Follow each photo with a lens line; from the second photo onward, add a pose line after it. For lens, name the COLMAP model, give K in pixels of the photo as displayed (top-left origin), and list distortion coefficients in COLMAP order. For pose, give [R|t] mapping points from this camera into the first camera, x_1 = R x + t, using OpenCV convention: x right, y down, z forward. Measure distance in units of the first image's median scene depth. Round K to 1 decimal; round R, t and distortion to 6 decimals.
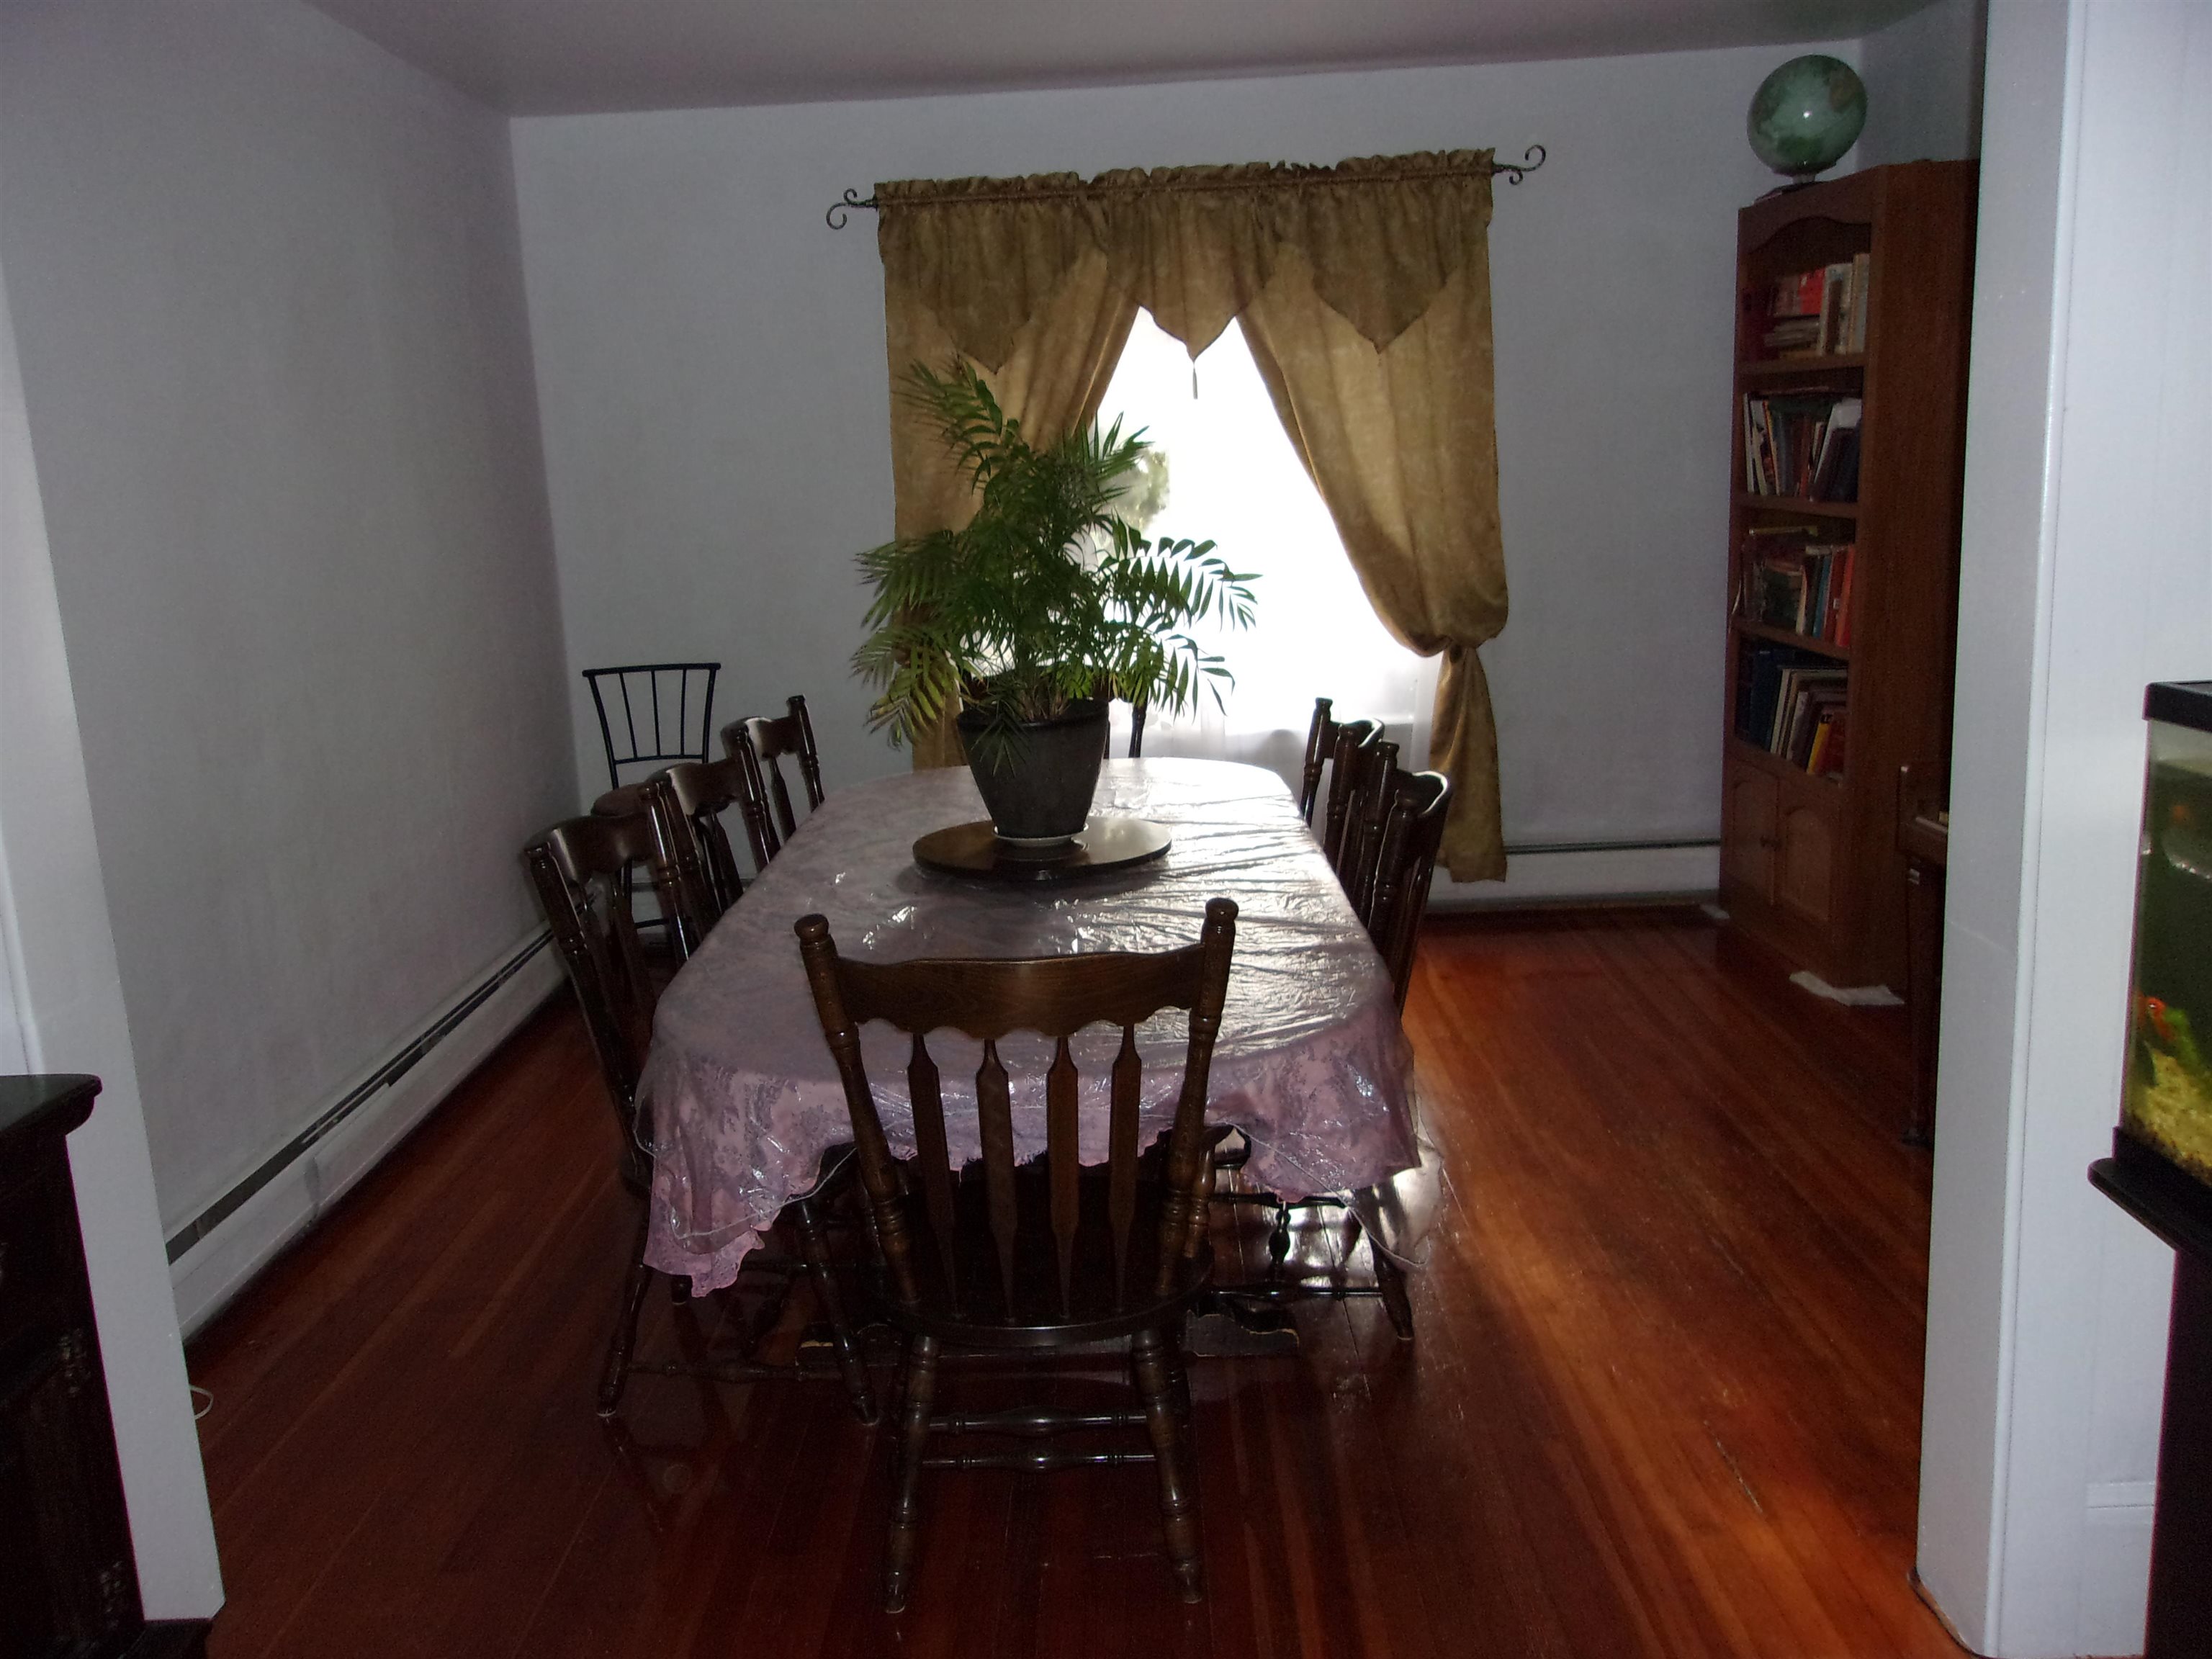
lens RADIAL K [[1748.5, 0, 1101.9], [0, 1748.5, 837.0], [0, 0, 1]] dist [-0.002018, 0.020175]
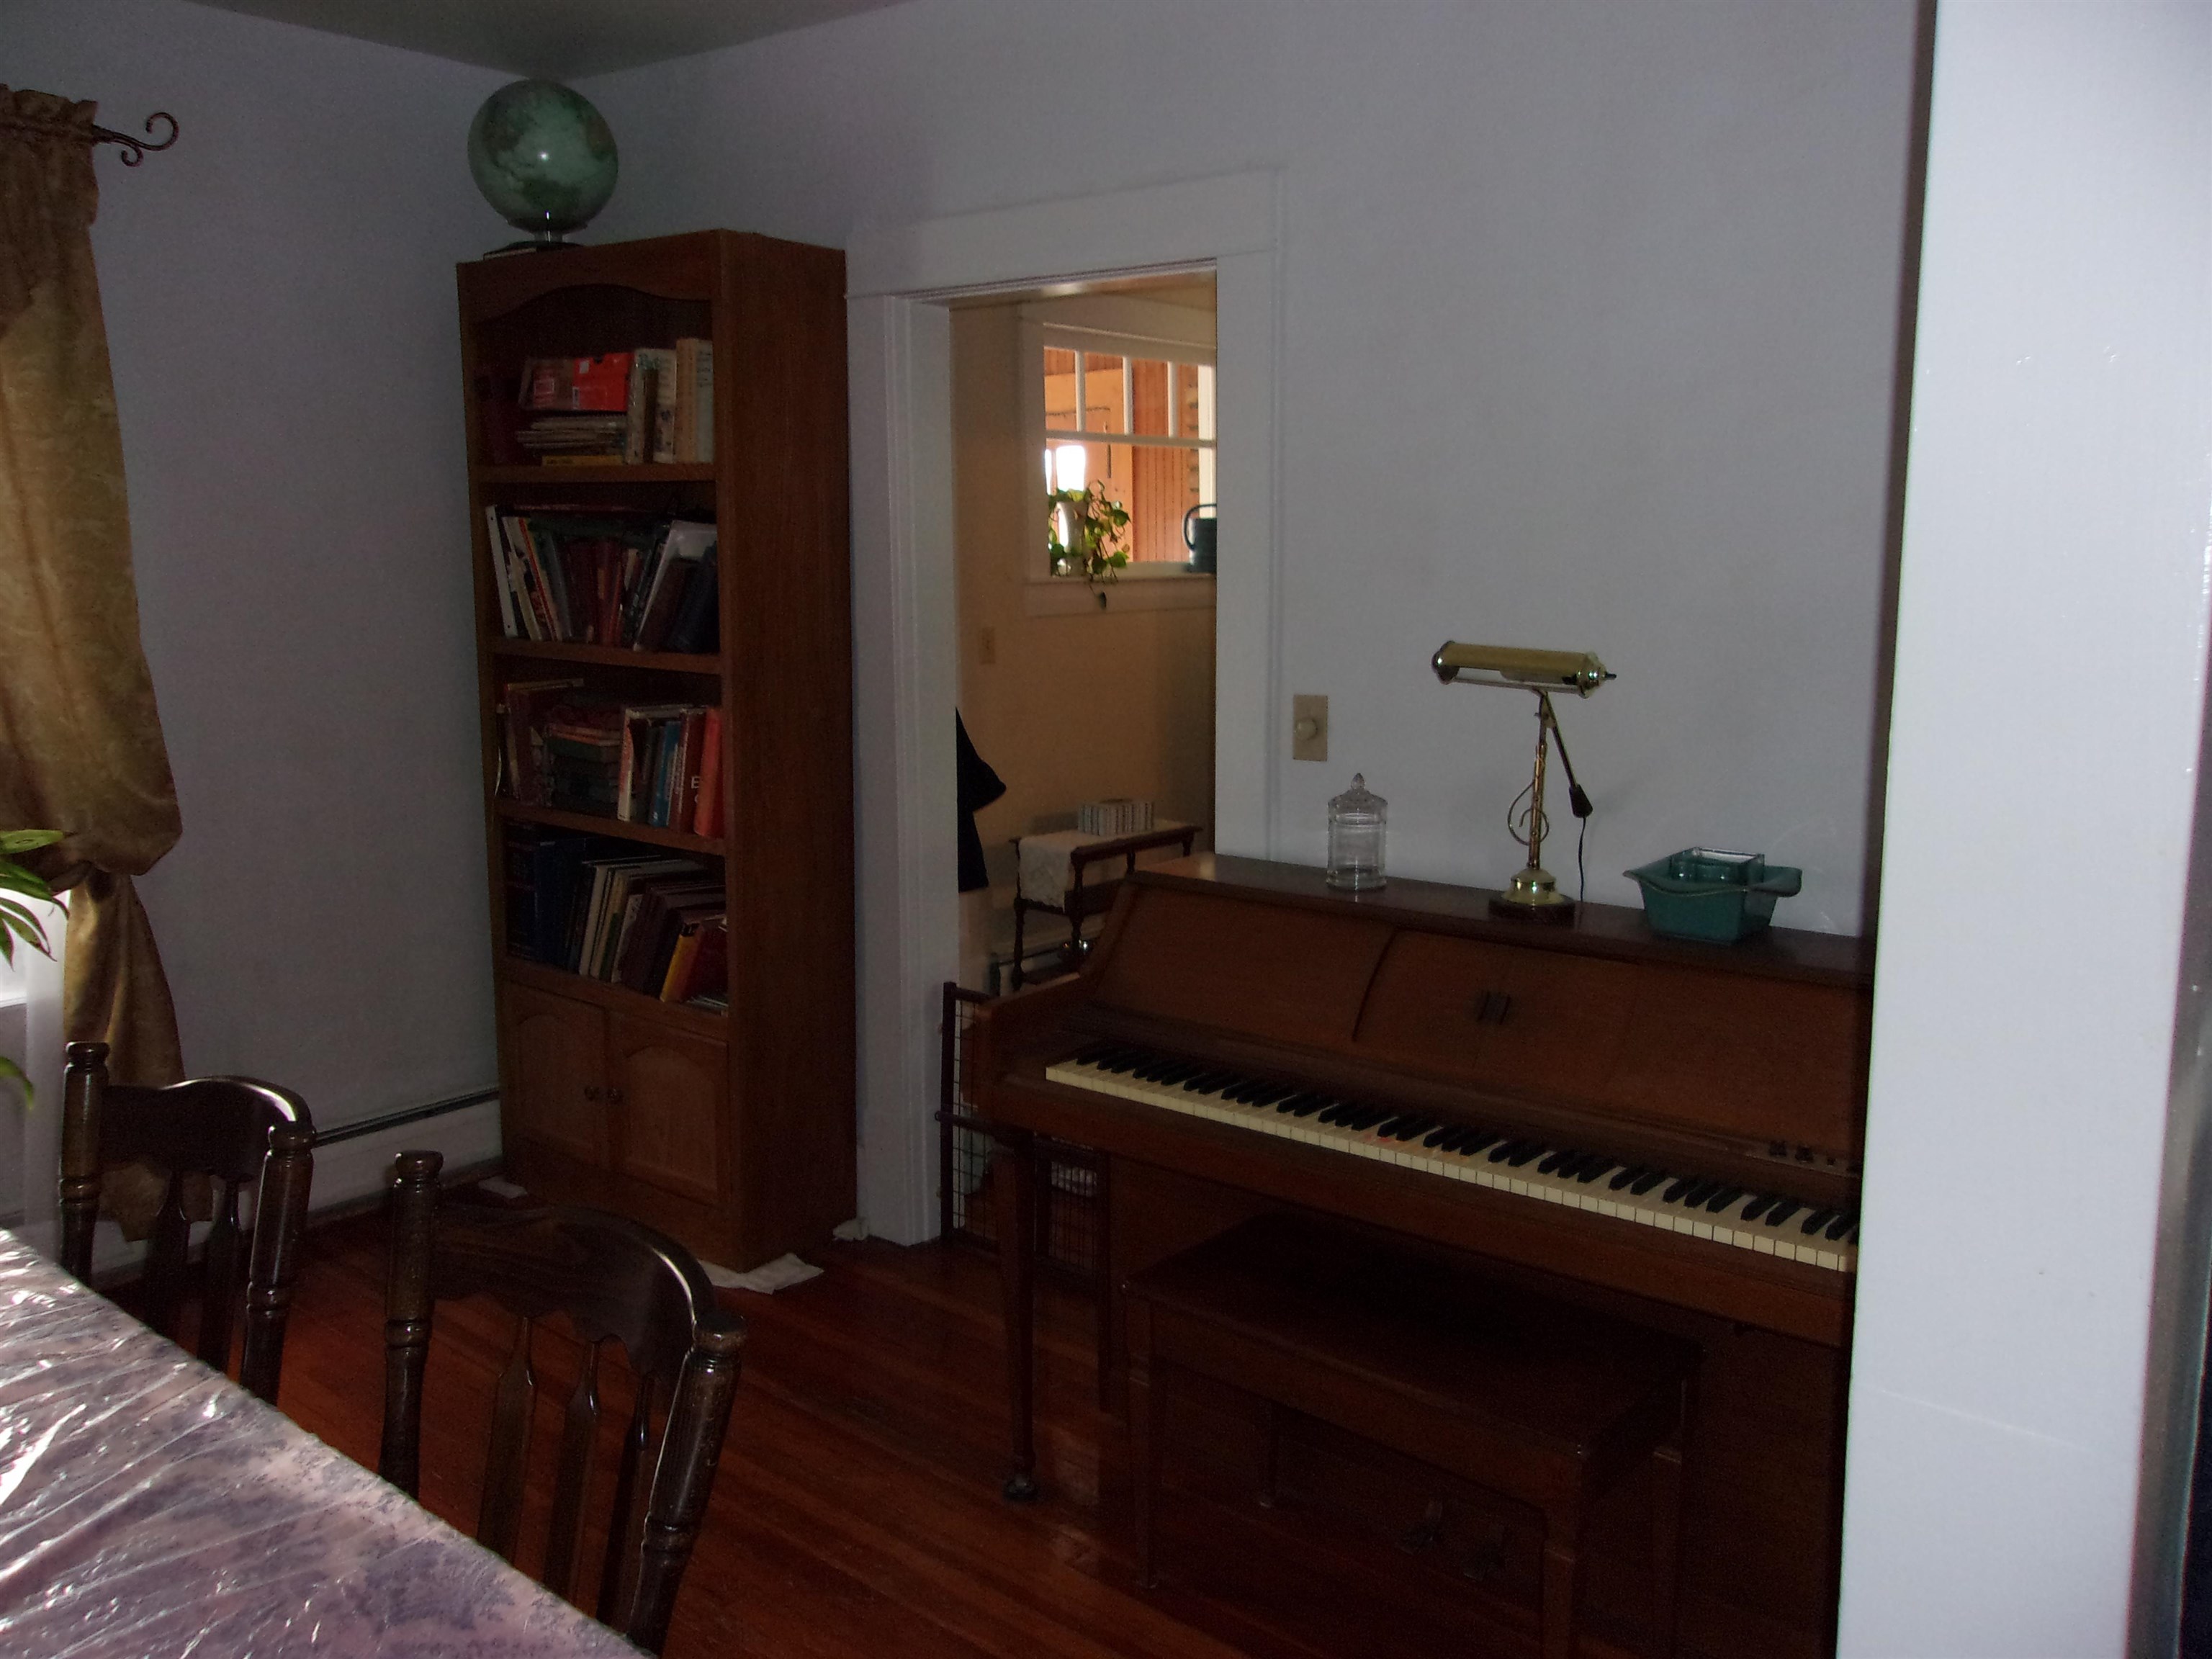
lens RADIAL K [[1748.5, 0, 1122.2], [0, 1748.5, 814.9], [0, 0, 1]] dist [-0.002018, 0.020175]
pose [[0.633347, -0.073534, 0.770366, -0.050953], [0.137834, 0.990277, -0.018793, -0.072284], [-0.761494, 0.118085, 0.637325, 0.336804]]
